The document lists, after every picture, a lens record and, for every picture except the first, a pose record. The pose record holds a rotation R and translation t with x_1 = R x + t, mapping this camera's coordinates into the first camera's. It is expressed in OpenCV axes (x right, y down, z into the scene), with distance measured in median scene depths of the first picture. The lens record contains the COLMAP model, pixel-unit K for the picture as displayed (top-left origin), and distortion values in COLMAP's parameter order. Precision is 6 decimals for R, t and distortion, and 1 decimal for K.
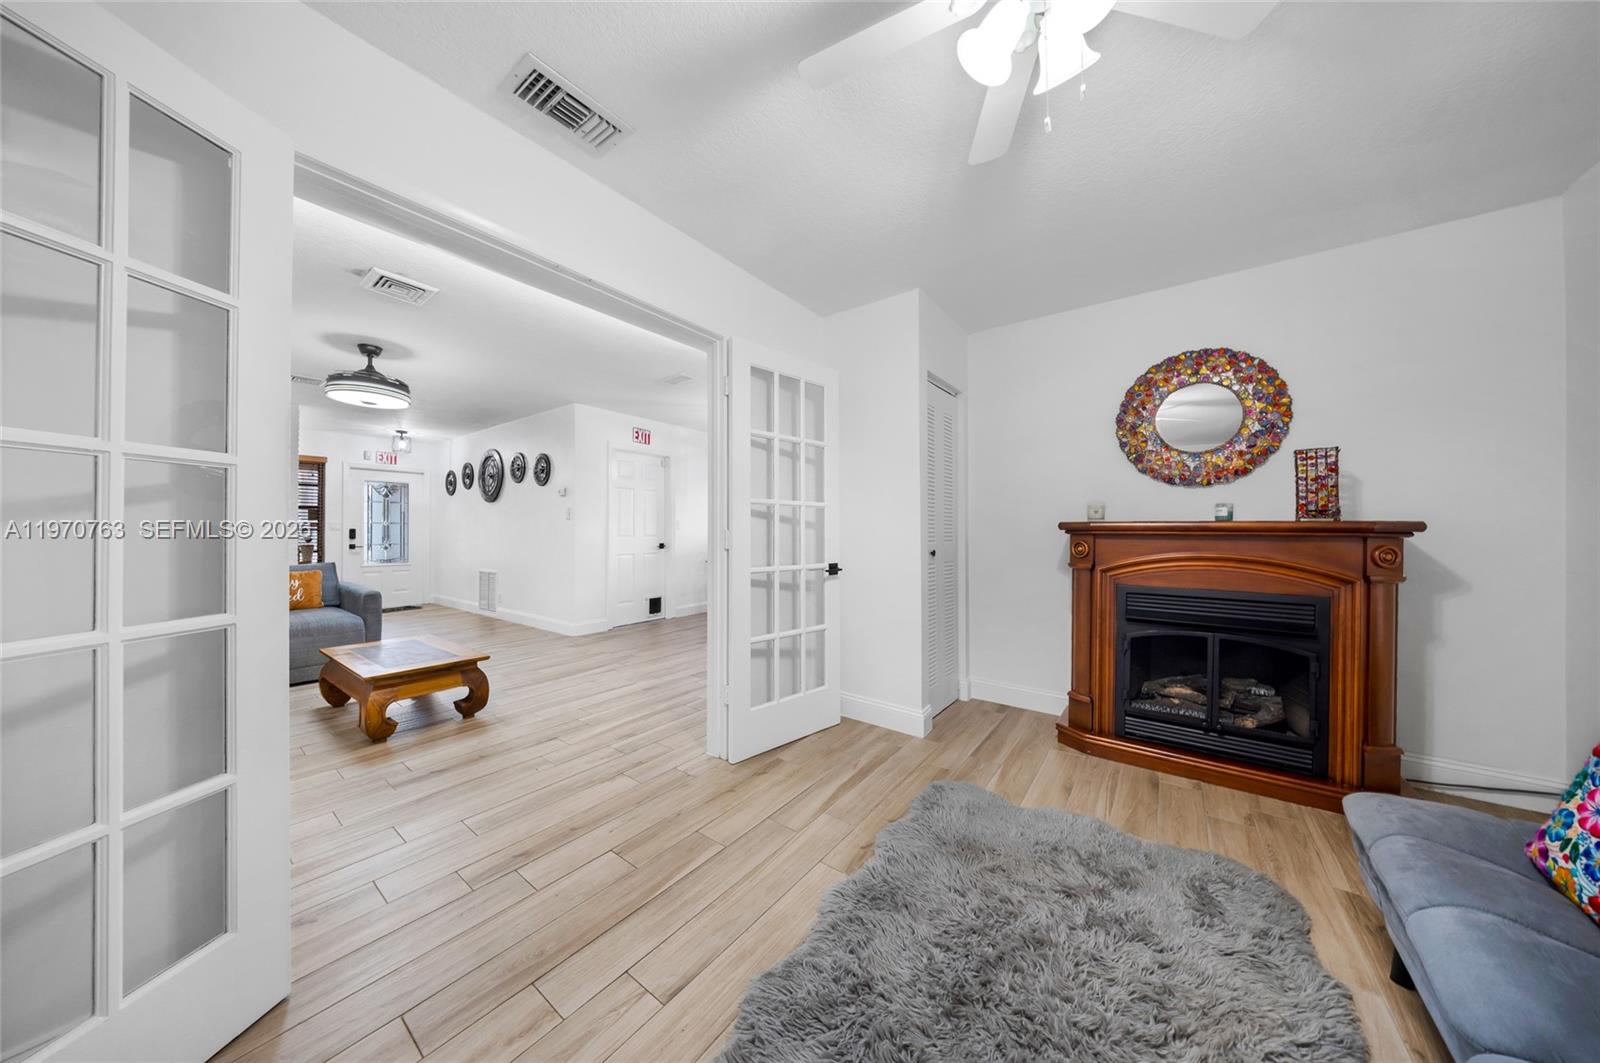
lens RADIAL K [[502.5, 0, 802.1], [0, 502.5, 528.6], [0, 0, 1]] dist [-0.023779, -0.000124]
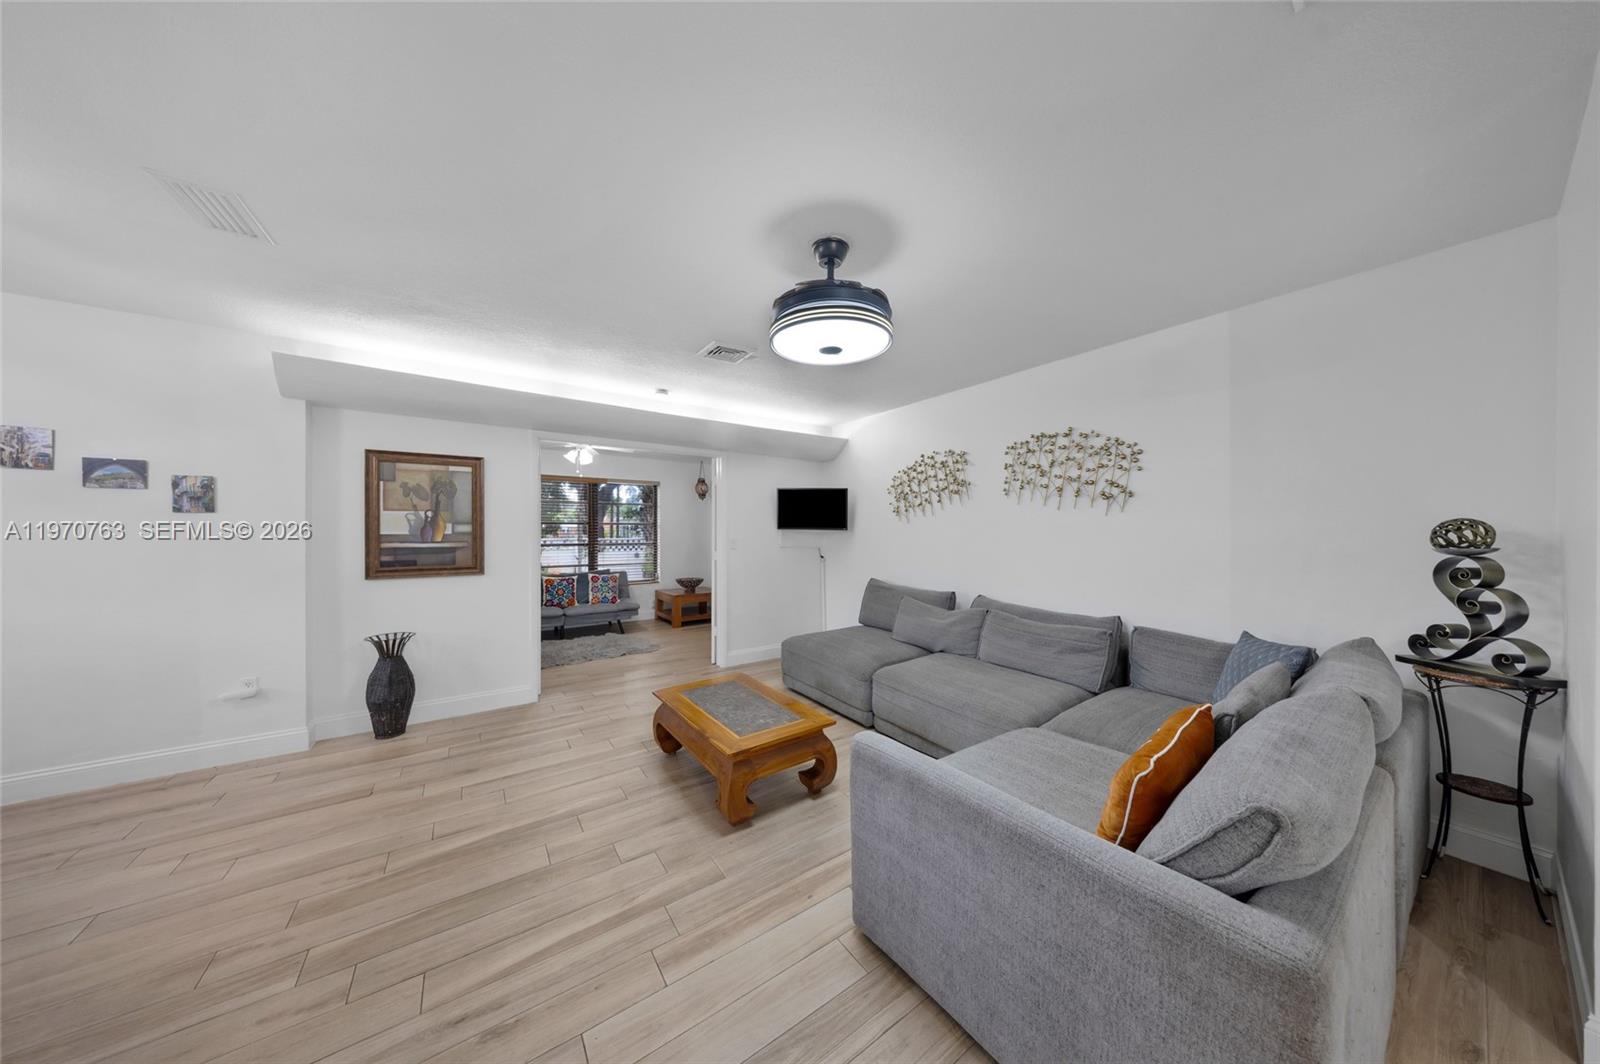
lens RADIAL K [[493.5, 0, 811.6], [0, 493.5, 535.4], [0, 0, 1]] dist [-0.002111, -0.000369]
pose [[-0.948865, -0.003377, 0.315665, -0.594772], [-0.003049, 0.999994, 0.001531, -0.027858], [-0.315669, 0.000490, -0.948869, 0.879015]]
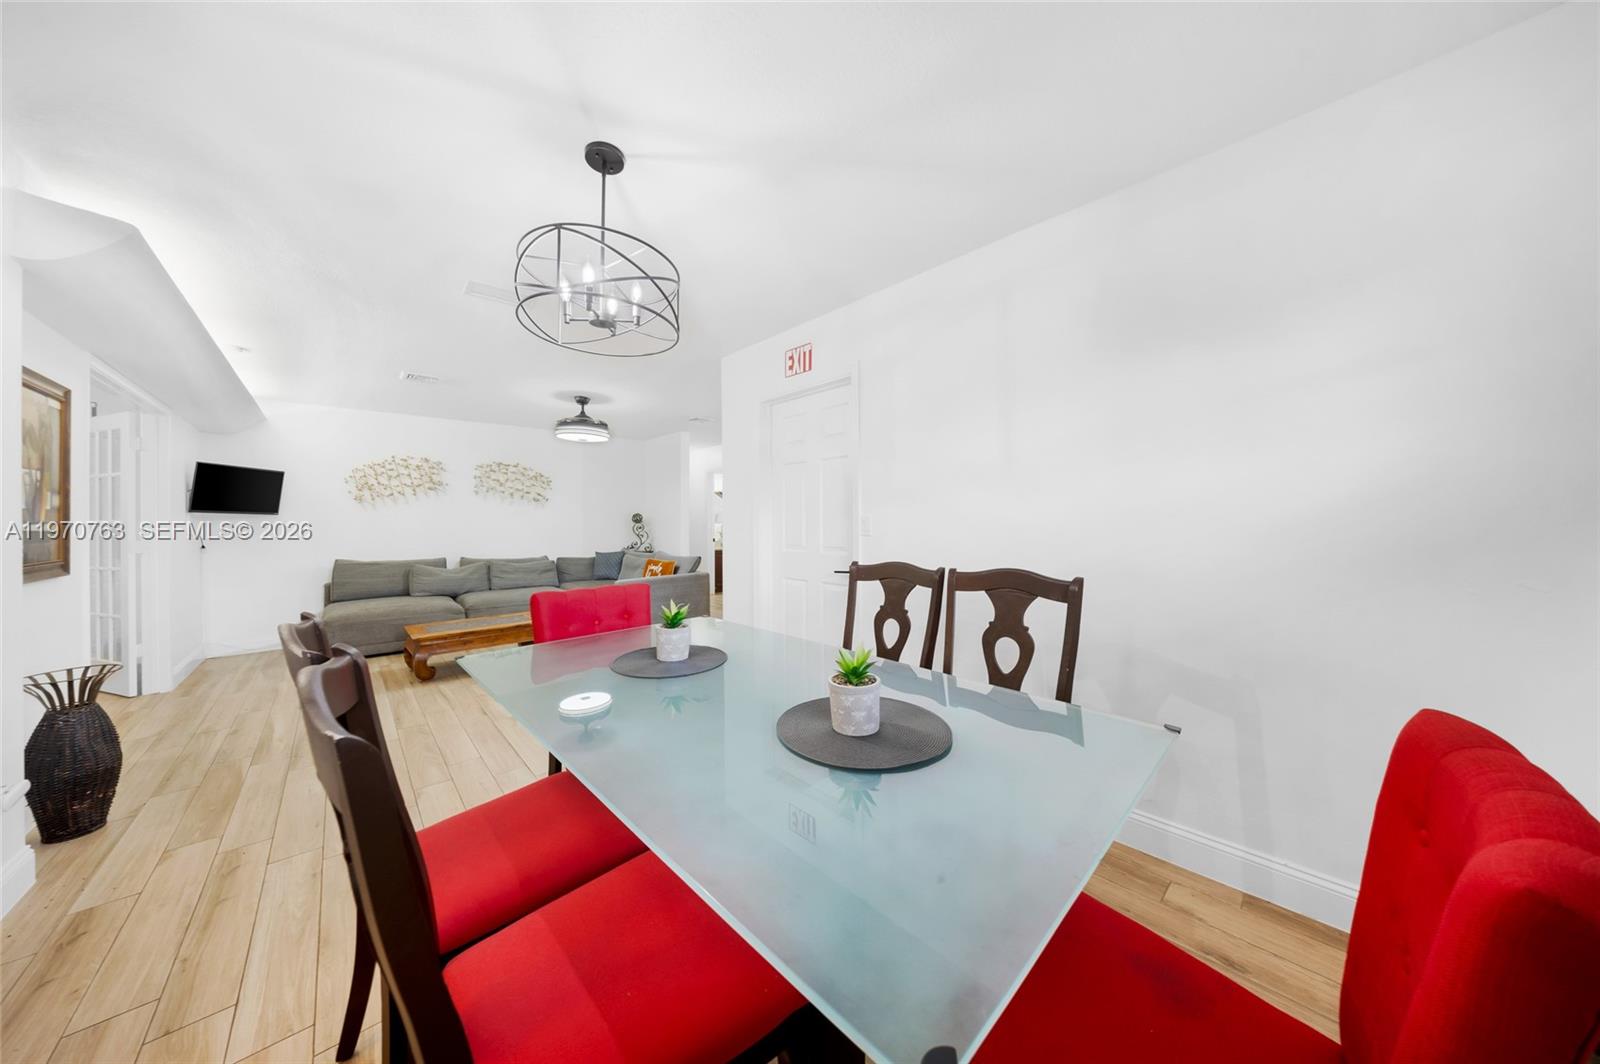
lens RADIAL K [[502.5, 0, 776.4], [0, 502.5, 513.5], [0, 0, 1]] dist [-0.023779, -0.000124]
pose [[-0.212046, -0.016655, -0.977118, 0.189087], [0.012646, 0.999724, -0.019784, -0.012102], [0.977178, -0.016551, -0.211777, 1.026863]]
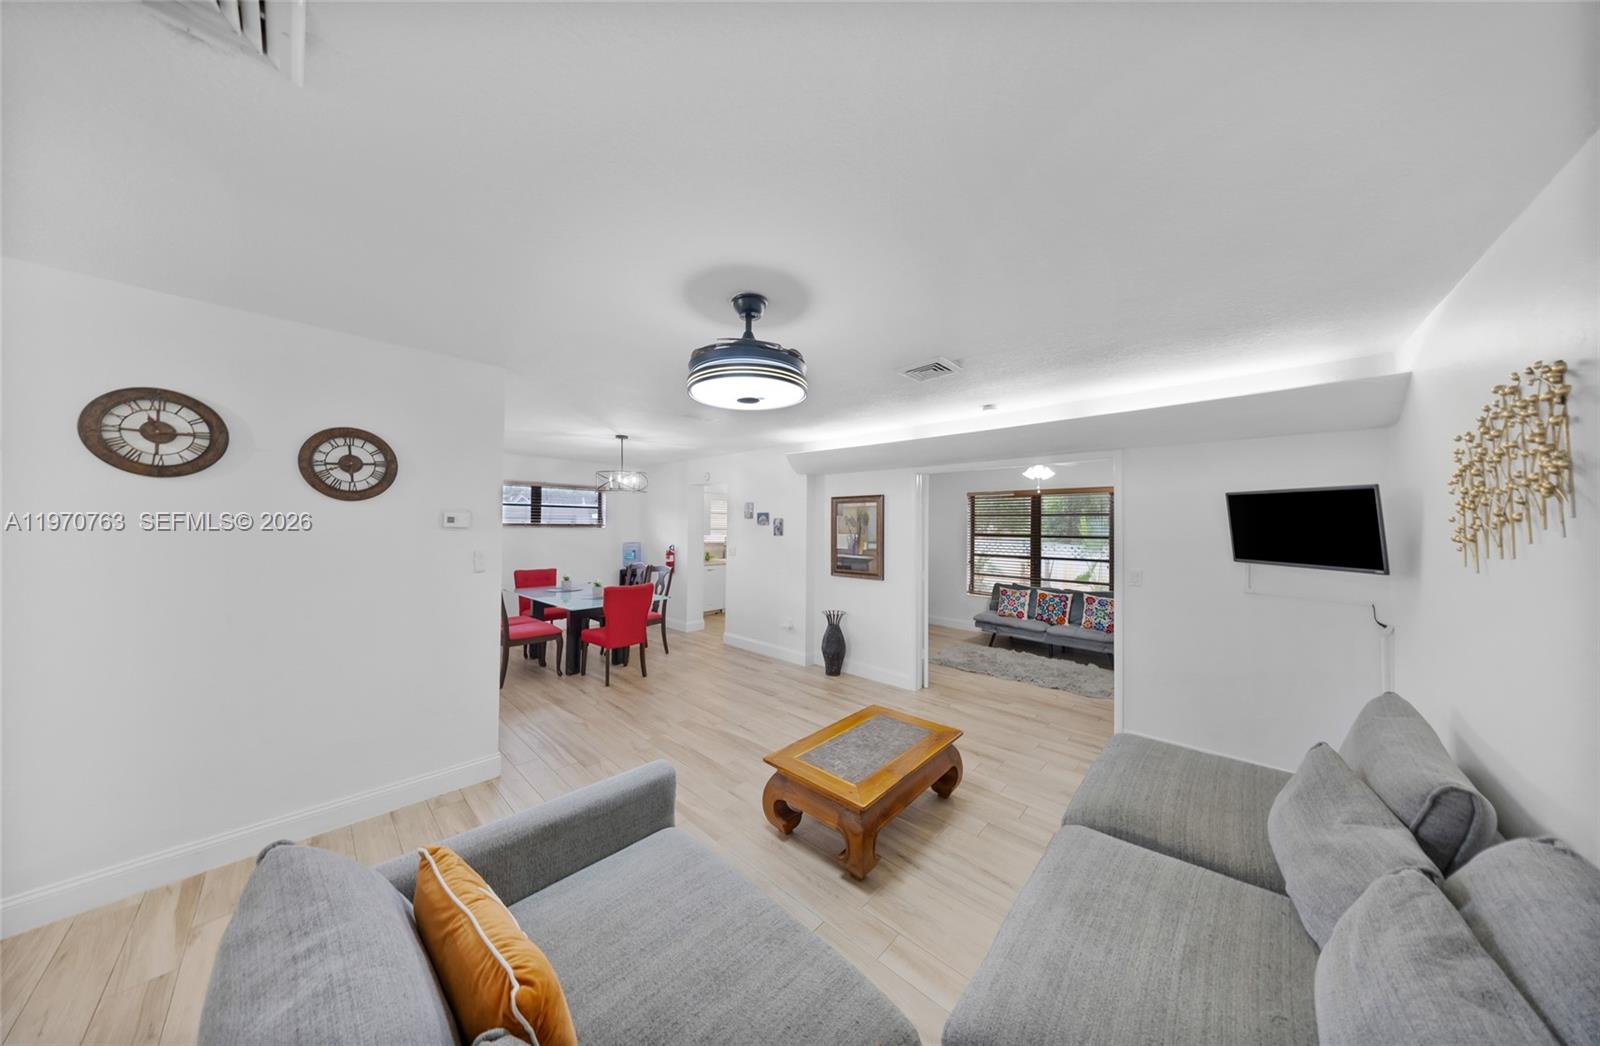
lens RADIAL K [[480.5, 0, 787.9], [0, 480.5, 516.2], [0, 0, 1]] dist [-0.004923, -0.000630]
pose [[0.160875, 0.023389, 0.986698, -0.823157], [-0.017319, 0.999632, -0.020872, -0.063440], [-0.986823, -0.013731, 0.161221, 0.479735]]
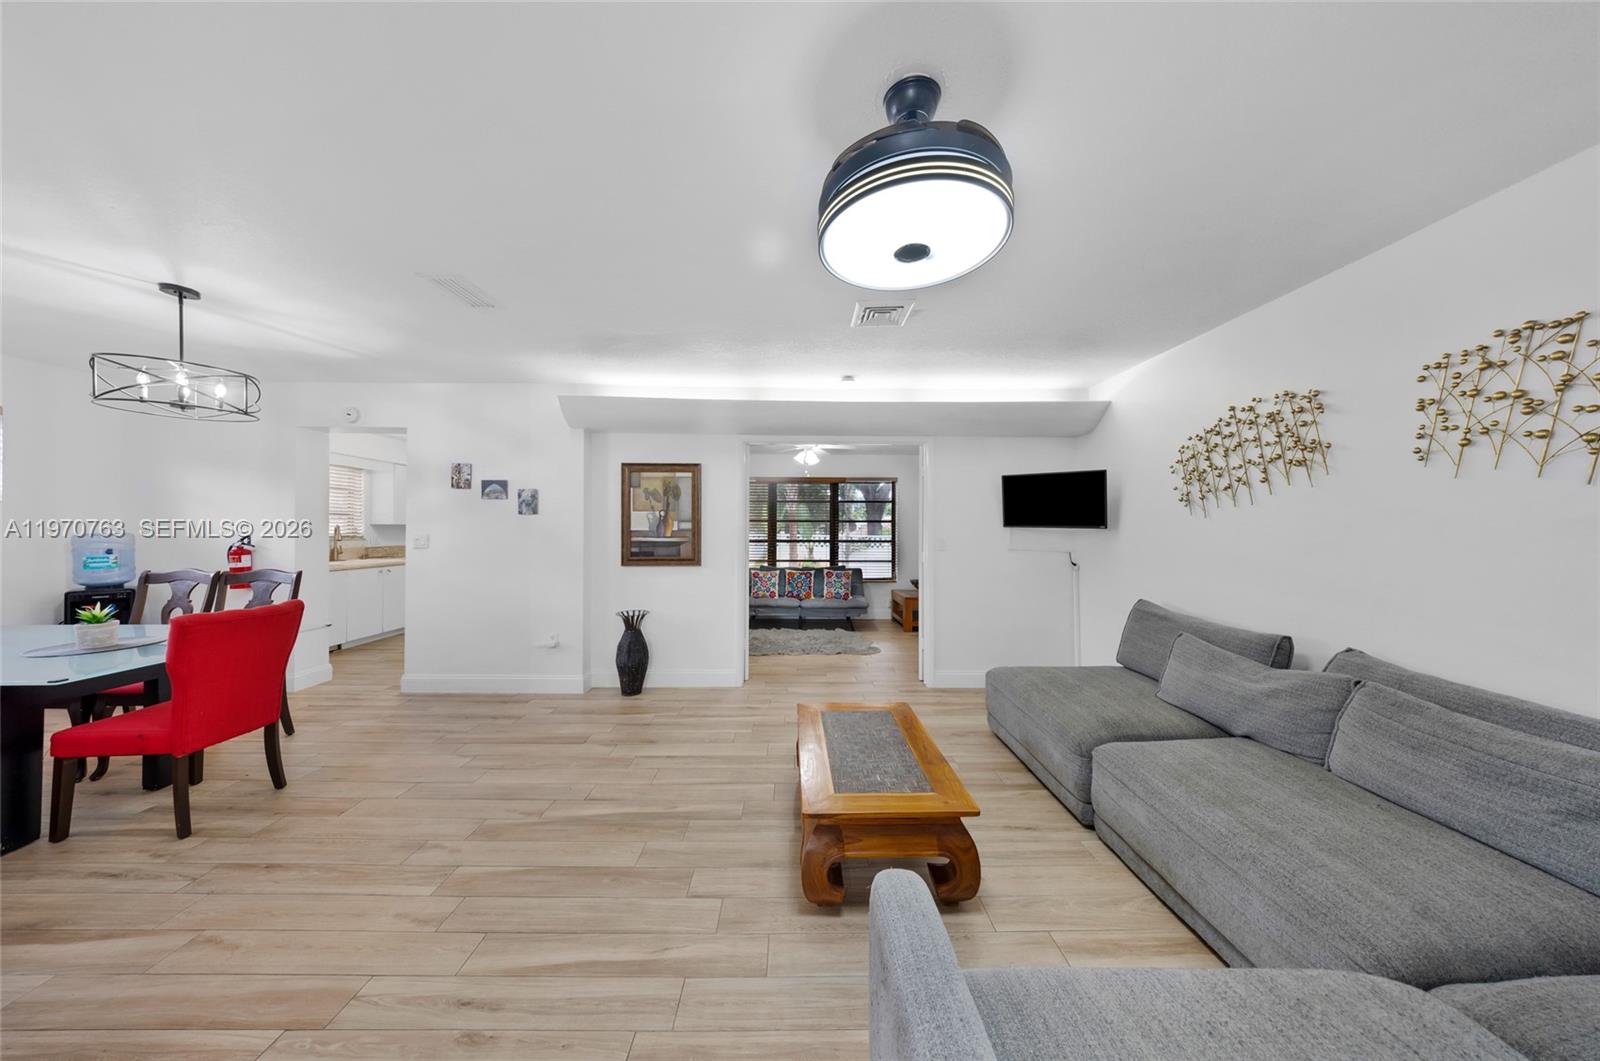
lens RADIAL K [[493.5, 0, 789.8], [0, 493.5, 527.5], [0, 0, 1]] dist [-0.002111, -0.000369]
pose [[-0.584125, -0.002882, 0.811658, -0.646536], [-0.009852, 0.999945, -0.003540, -0.030169], [-0.811604, -0.010064, -0.584122, 0.736895]]
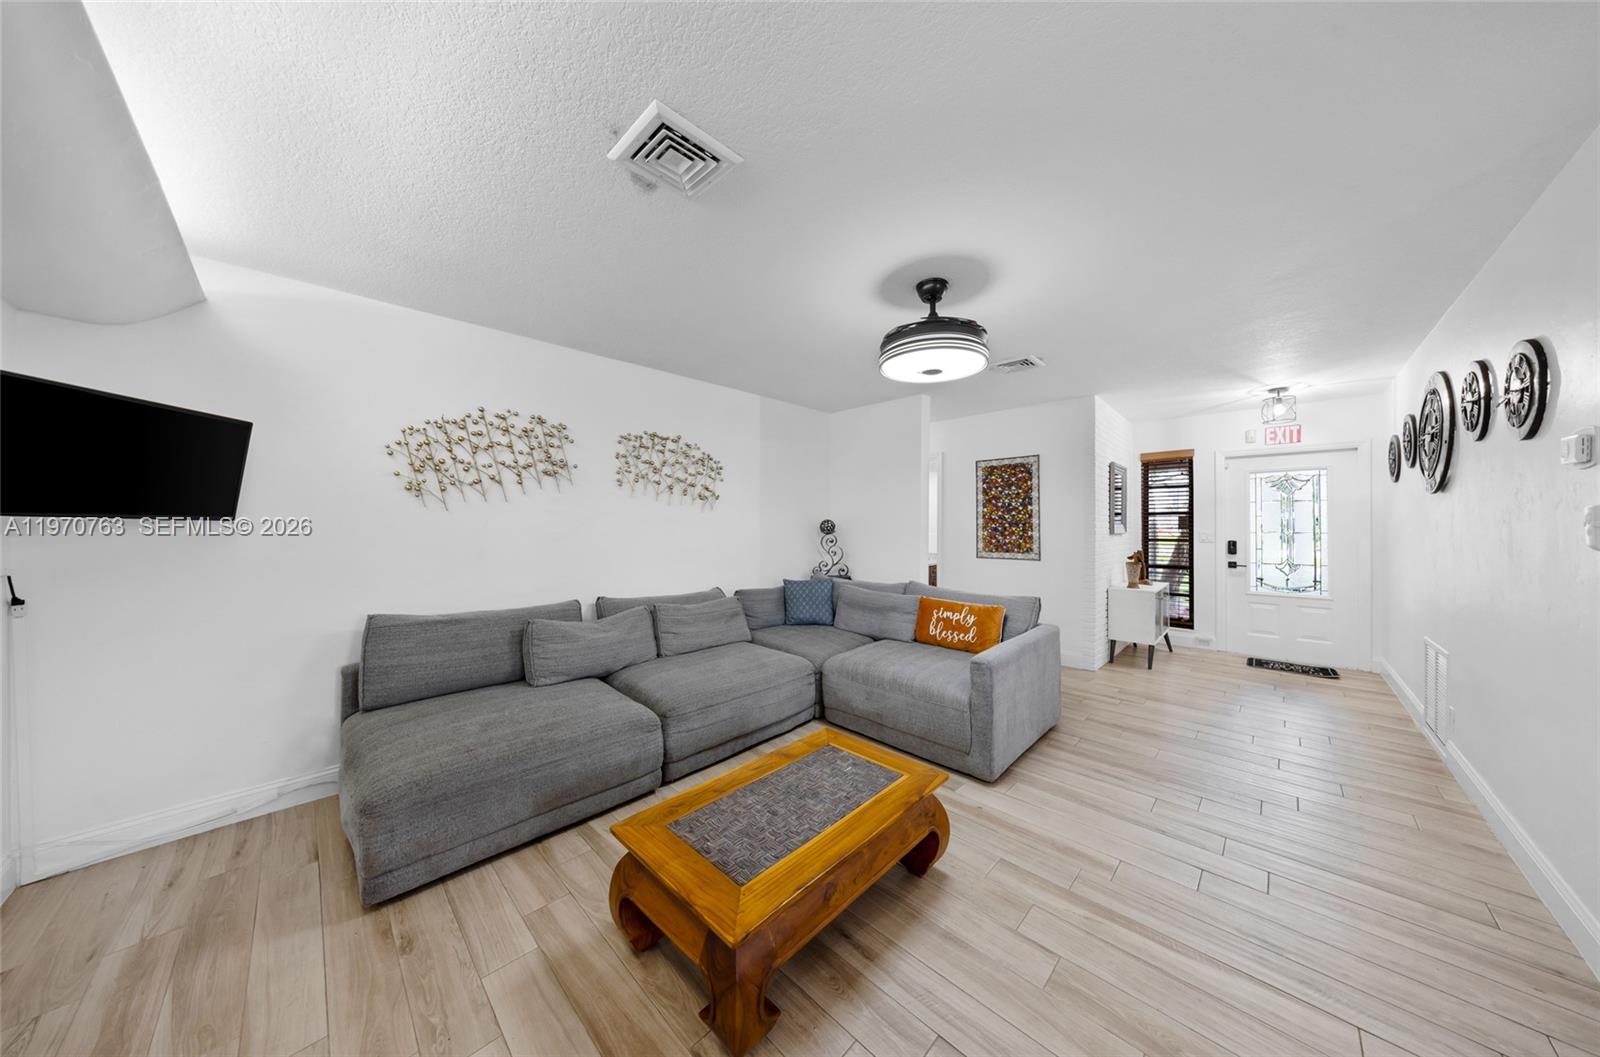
lens RADIAL K [[480.5, 0, 799.8], [0, 480.5, 521.3], [0, 0, 1]] dist [-0.004923, -0.000630]
pose [[-0.144778, -0.011660, -0.989395, -0.131532], [0.008036, 0.999884, -0.012960, -0.027686], [0.989432, -0.009827, -0.144668, 0.530217]]
